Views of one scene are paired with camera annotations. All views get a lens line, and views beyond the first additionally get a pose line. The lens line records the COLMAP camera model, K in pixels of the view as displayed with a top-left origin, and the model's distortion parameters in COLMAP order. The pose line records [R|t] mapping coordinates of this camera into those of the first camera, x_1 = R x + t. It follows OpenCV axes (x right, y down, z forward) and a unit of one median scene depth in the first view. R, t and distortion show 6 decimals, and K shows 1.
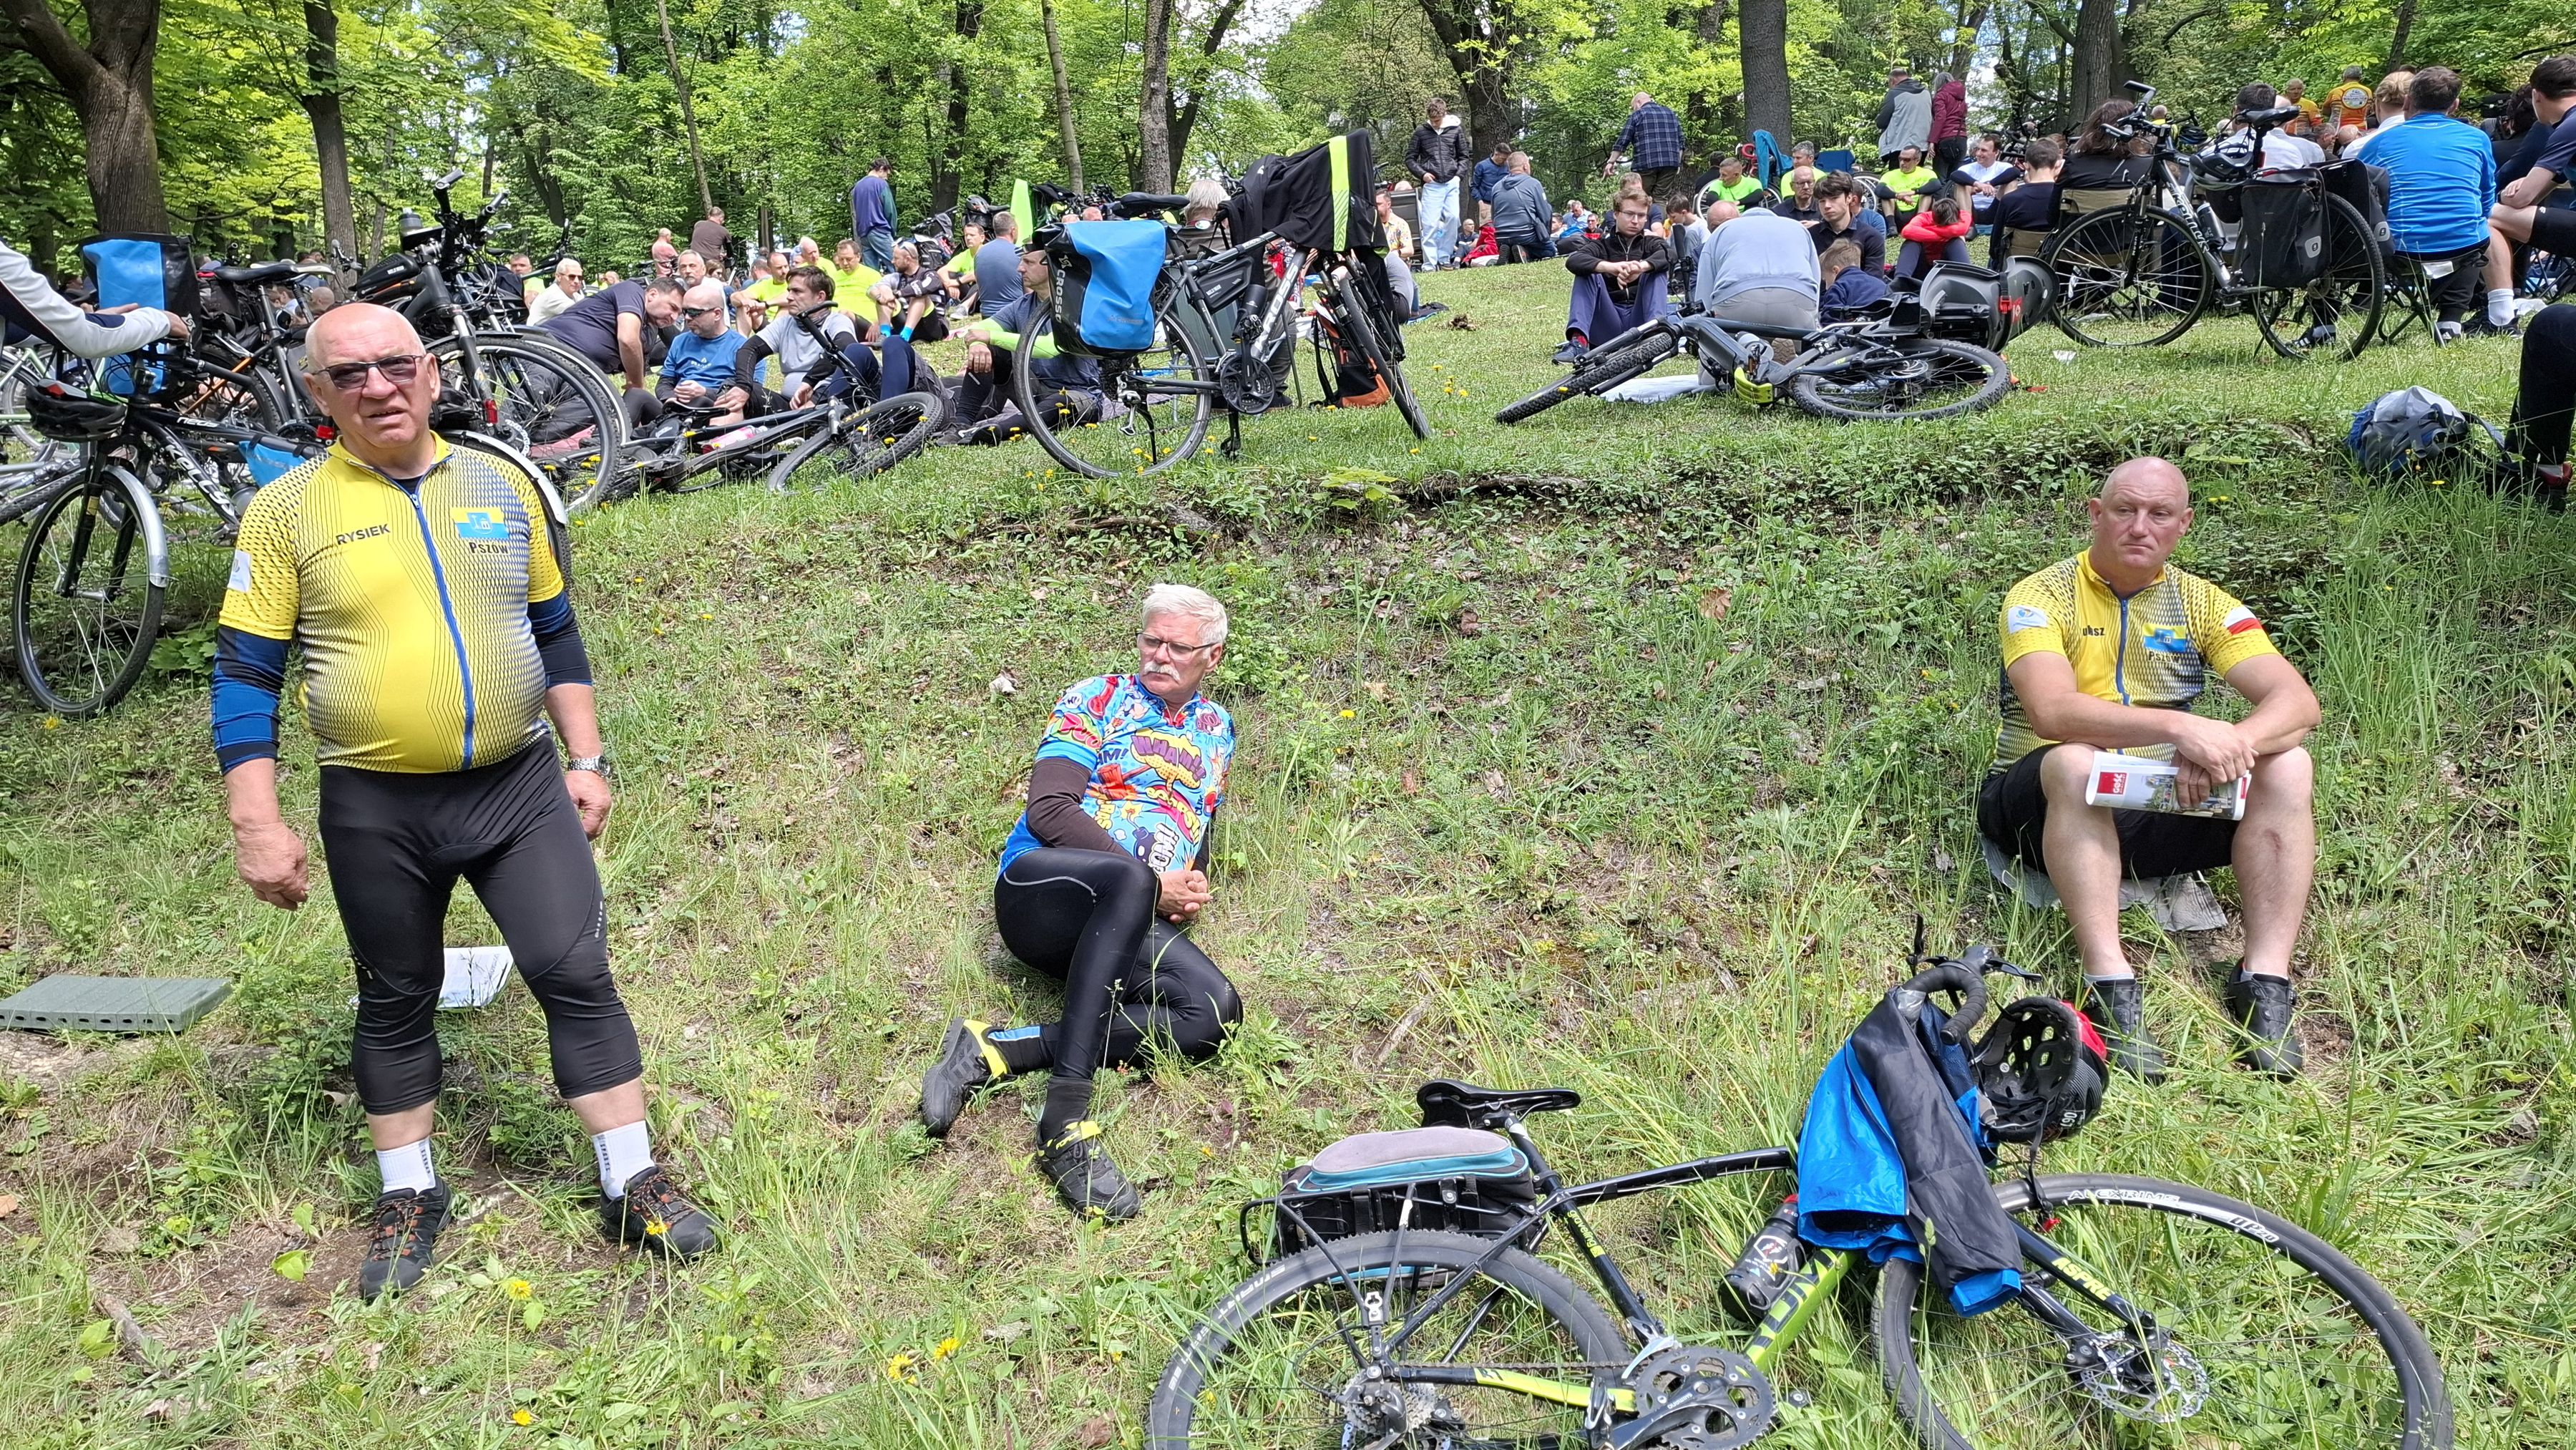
lens RADIAL K [[1819.1, 0, 1288.0], [0, 1819.1, 725.0], [0, 0, 1]] dist [0.106150, -0.140388]
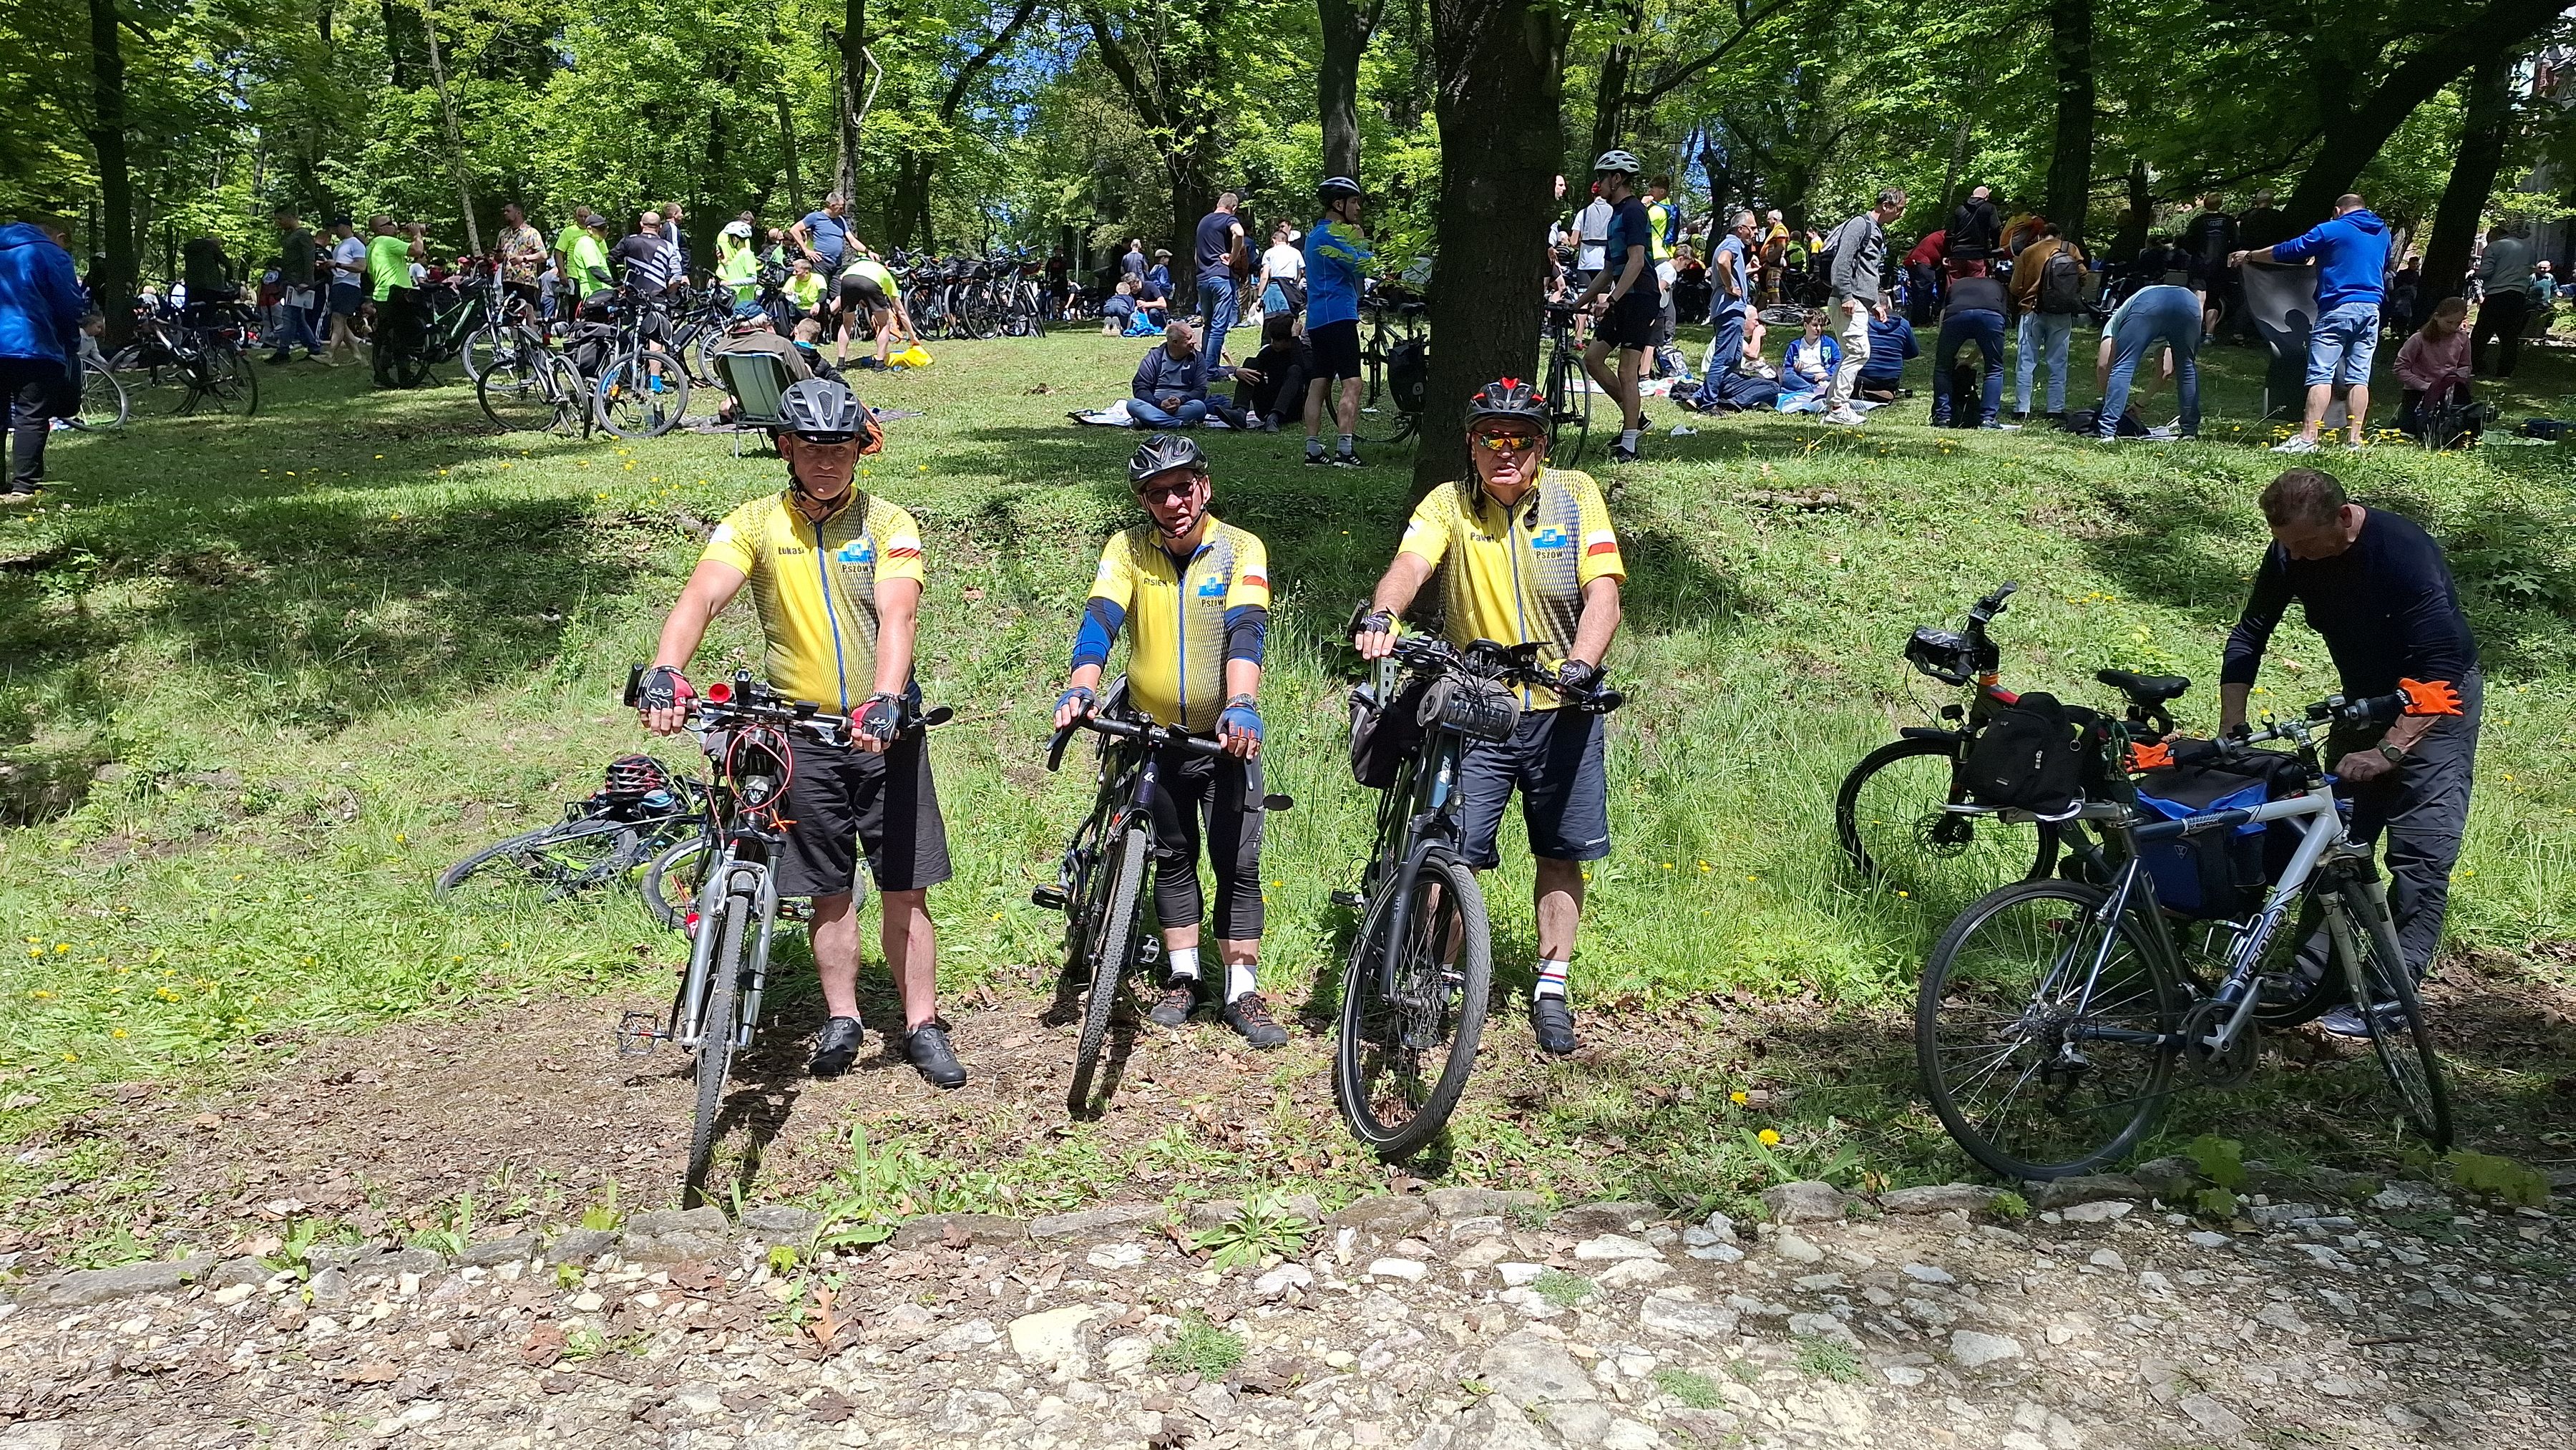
lens RADIAL K [[1819.1, 0, 1288.0], [0, 1819.1, 725.0], [0, 0, 1]] dist [0.106150, -0.140388]
pose [[0.994060, 0.028312, 0.105088, 0.323854], [-0.026990, 0.999538, -0.013976, 0.082494], [-0.105435, 0.011057, 0.994365, -0.729647]]
